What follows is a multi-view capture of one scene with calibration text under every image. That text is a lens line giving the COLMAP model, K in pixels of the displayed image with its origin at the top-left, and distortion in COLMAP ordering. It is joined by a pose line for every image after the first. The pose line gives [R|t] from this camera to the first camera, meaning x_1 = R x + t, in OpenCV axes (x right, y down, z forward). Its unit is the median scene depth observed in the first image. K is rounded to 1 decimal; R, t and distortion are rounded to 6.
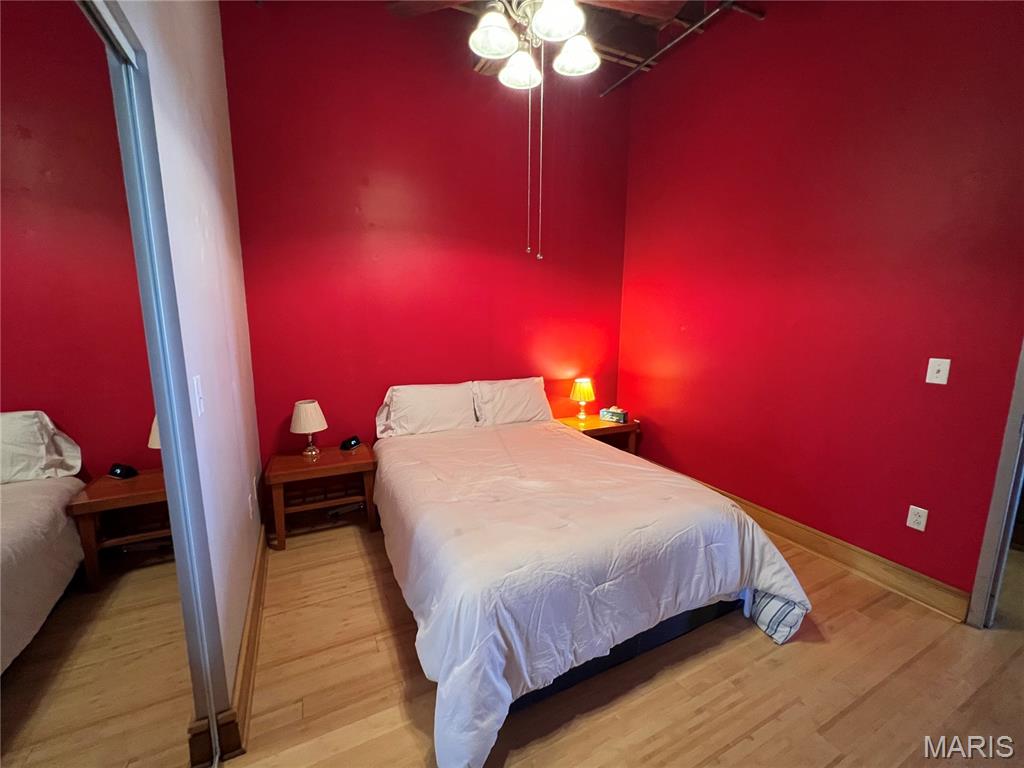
lens RADIAL K [[421.2, 0, 512.0], [0, 421.2, 384.0], [0, 0, 1]] dist [-0.000759, -0.000133]
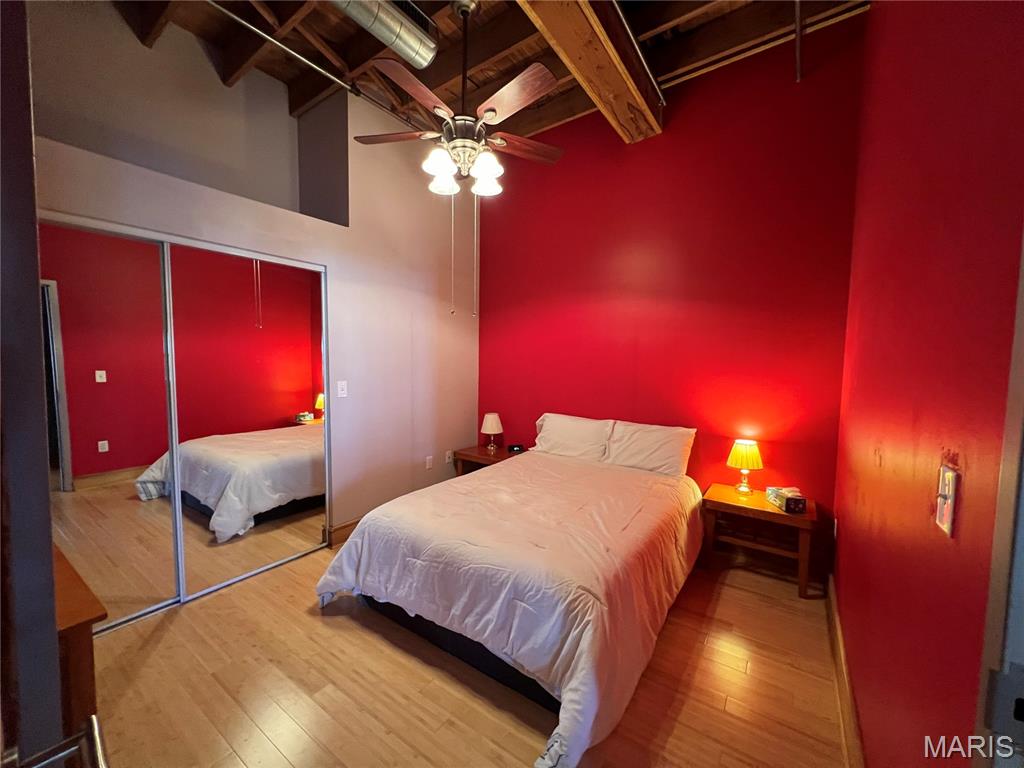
lens RADIAL K [[407.6, 0, 512.0], [0, 407.6, 384.0], [0, 0, 1]] dist [-0.002787, -0.000304]
pose [[0.479409, 0.058263, -0.875655, 1.007936], [-0.149414, 0.988645, -0.016021, -0.062498], [0.864779, 0.138516, 0.482671, 0.398626]]
